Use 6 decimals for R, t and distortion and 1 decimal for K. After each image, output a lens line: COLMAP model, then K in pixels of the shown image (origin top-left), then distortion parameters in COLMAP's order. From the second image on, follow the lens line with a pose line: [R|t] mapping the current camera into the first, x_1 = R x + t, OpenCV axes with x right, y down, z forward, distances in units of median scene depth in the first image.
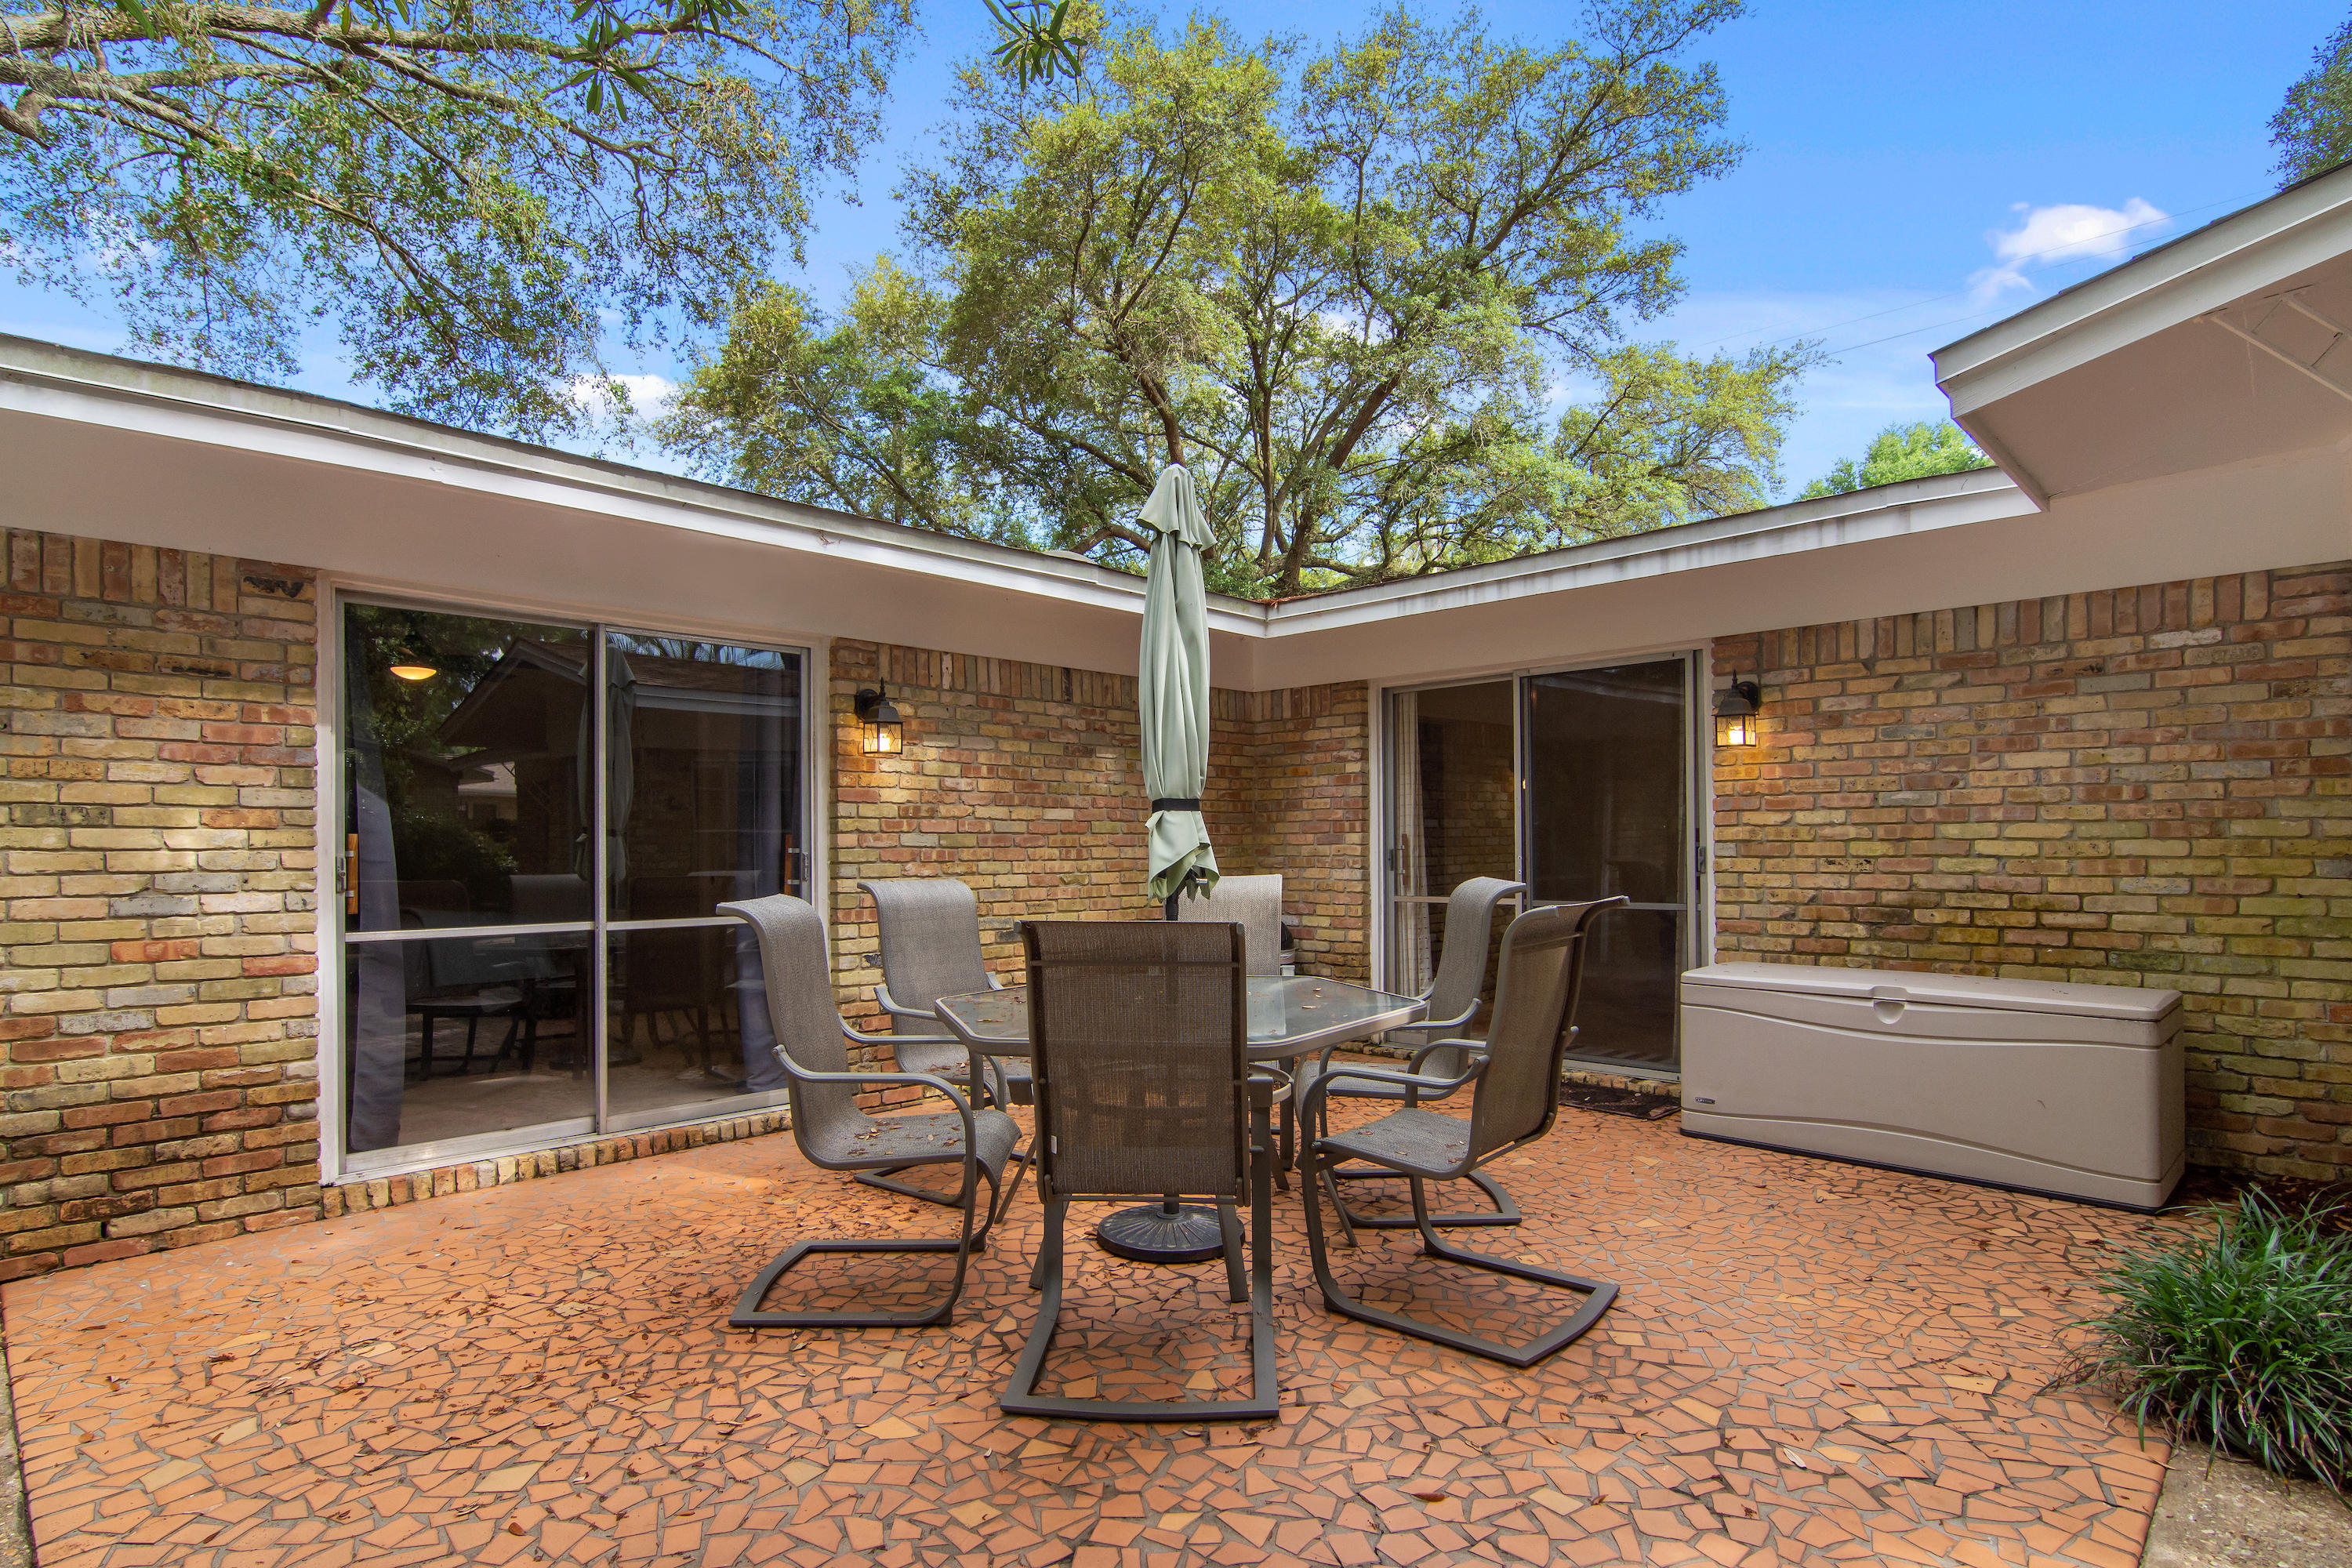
lens RADIAL K [[1195.7, 0, 1137.6], [0, 1195.7, 786.4], [0, 0, 1]] dist [-0.006962, -0.000516]
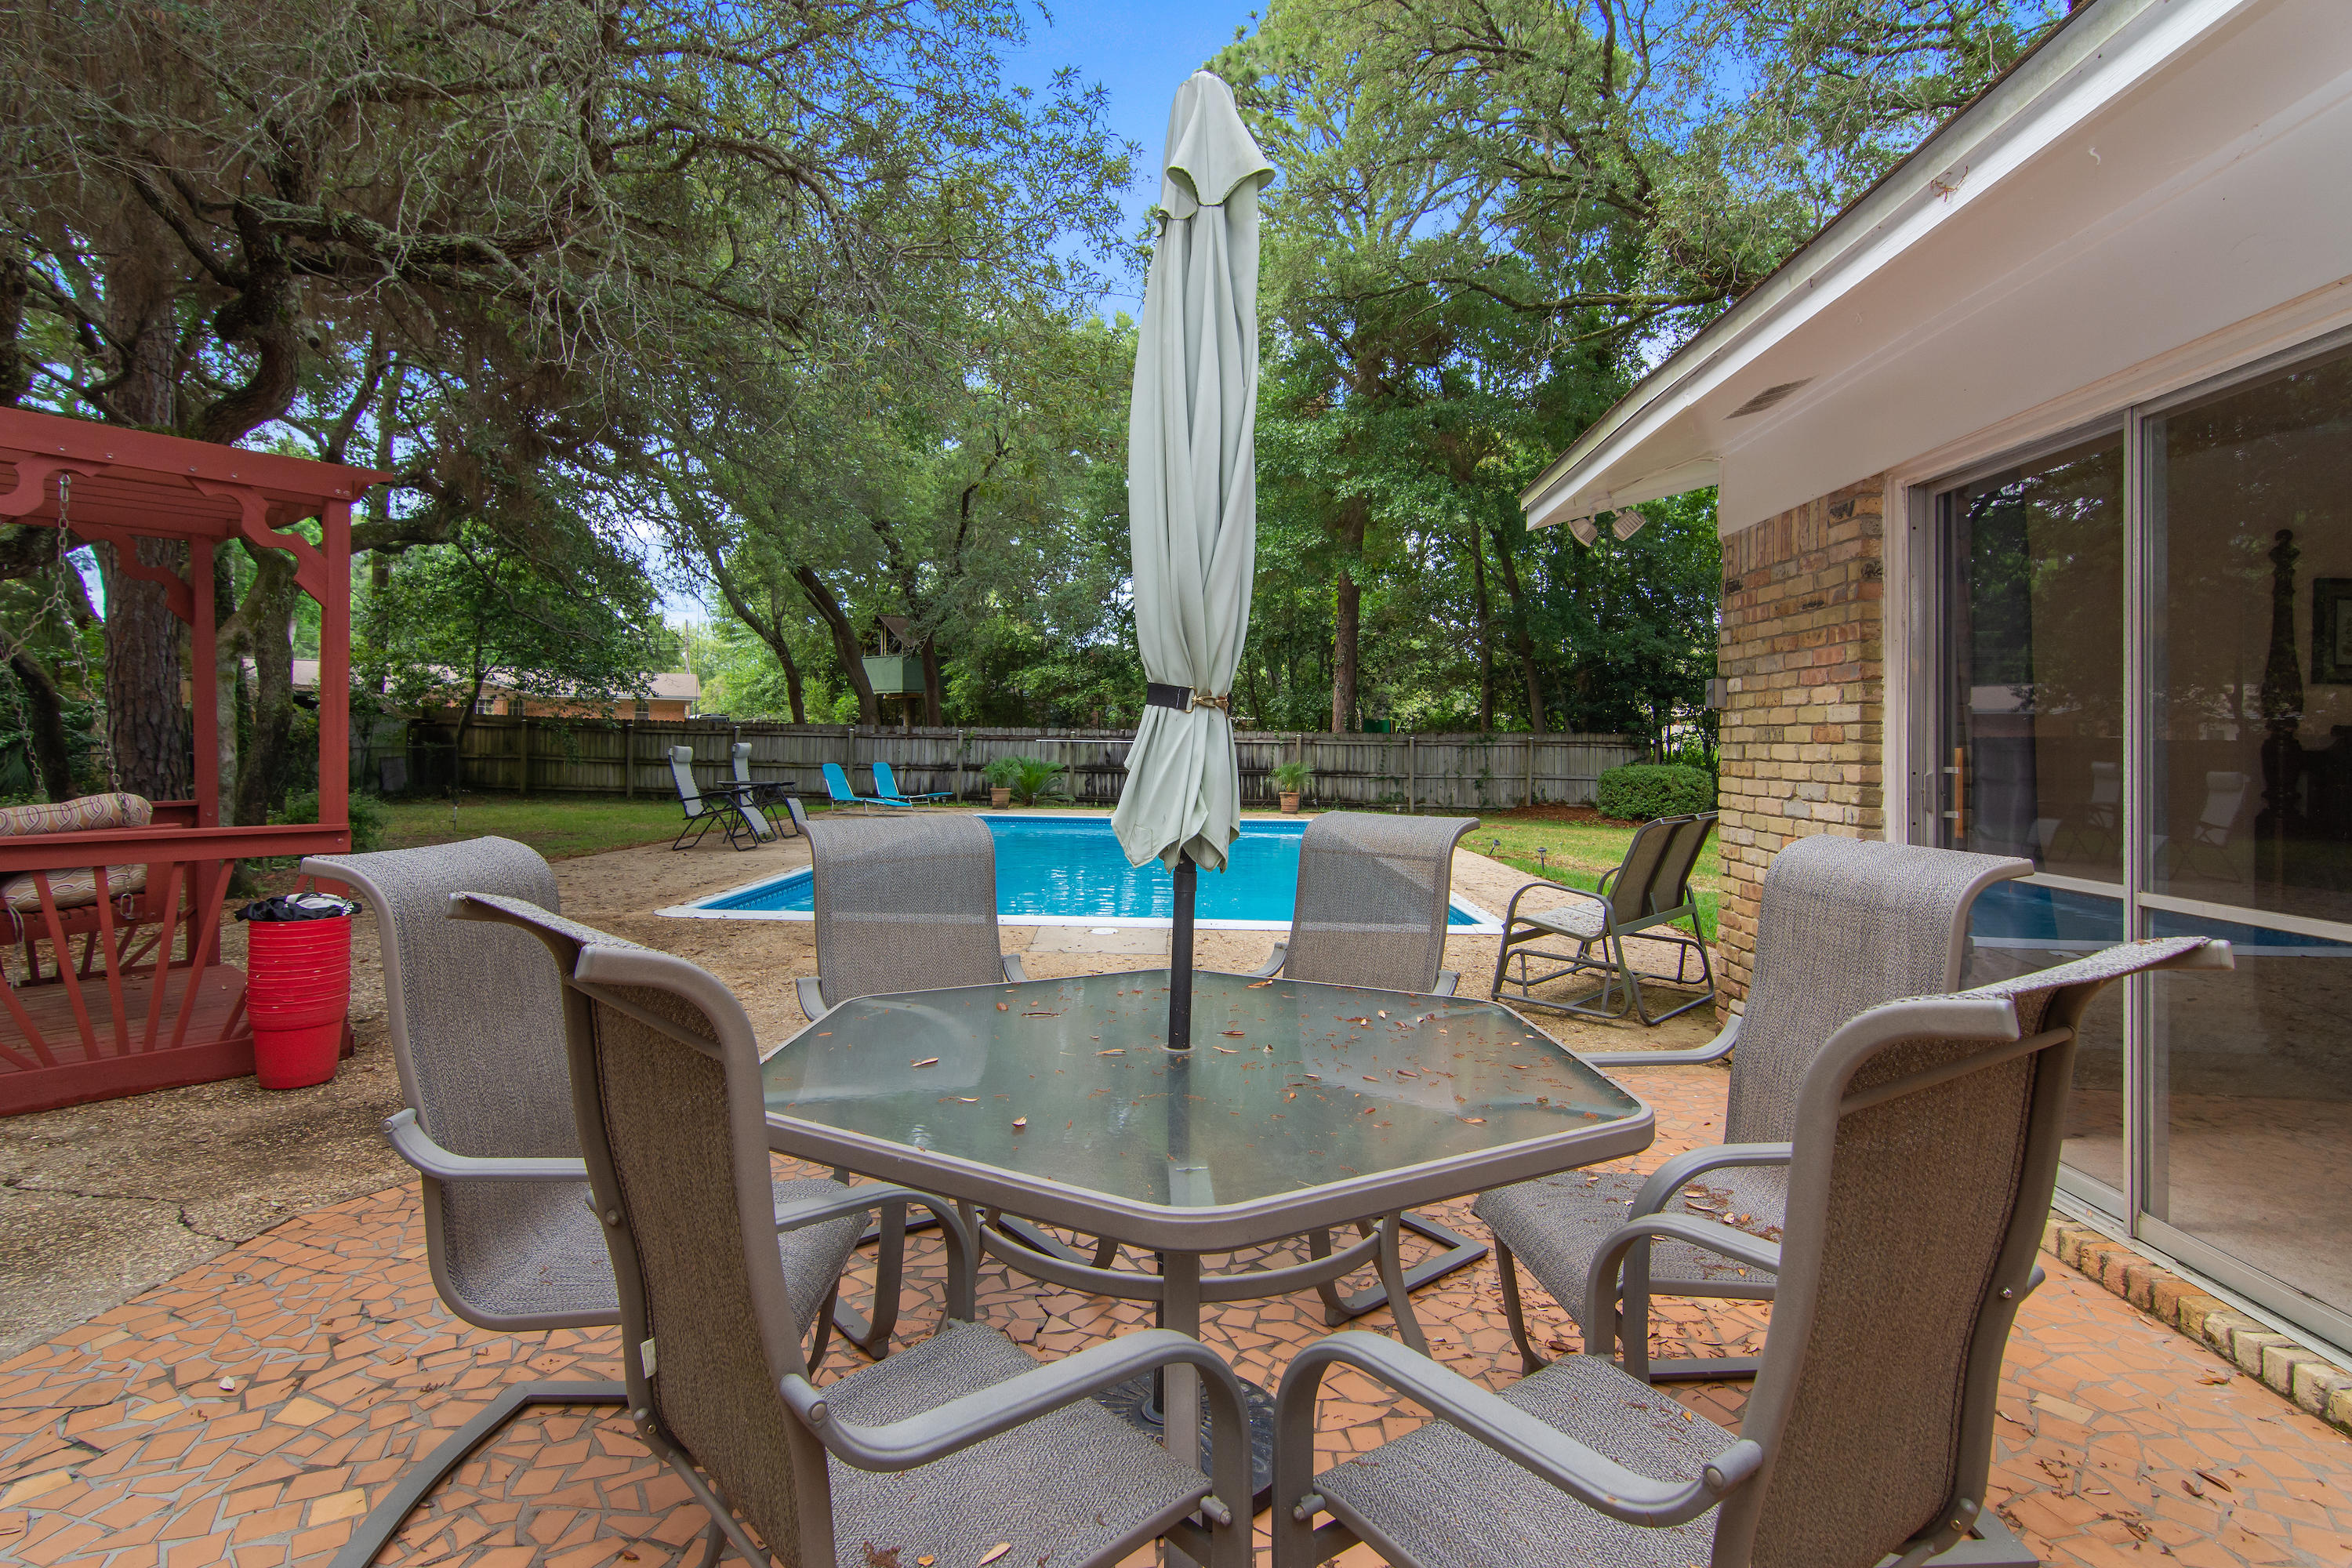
lens RADIAL K [[1101.0, 0, 1174.3], [0, 1101.0, 738.2], [0, 0, 1]] dist [-0.001145, -0.000265]
pose [[-0.726154, -0.007243, -0.687494, 0.393017], [0.024545, 0.999034, -0.036450, 0.056193], [0.687094, -0.043343, -0.725275, 1.417930]]
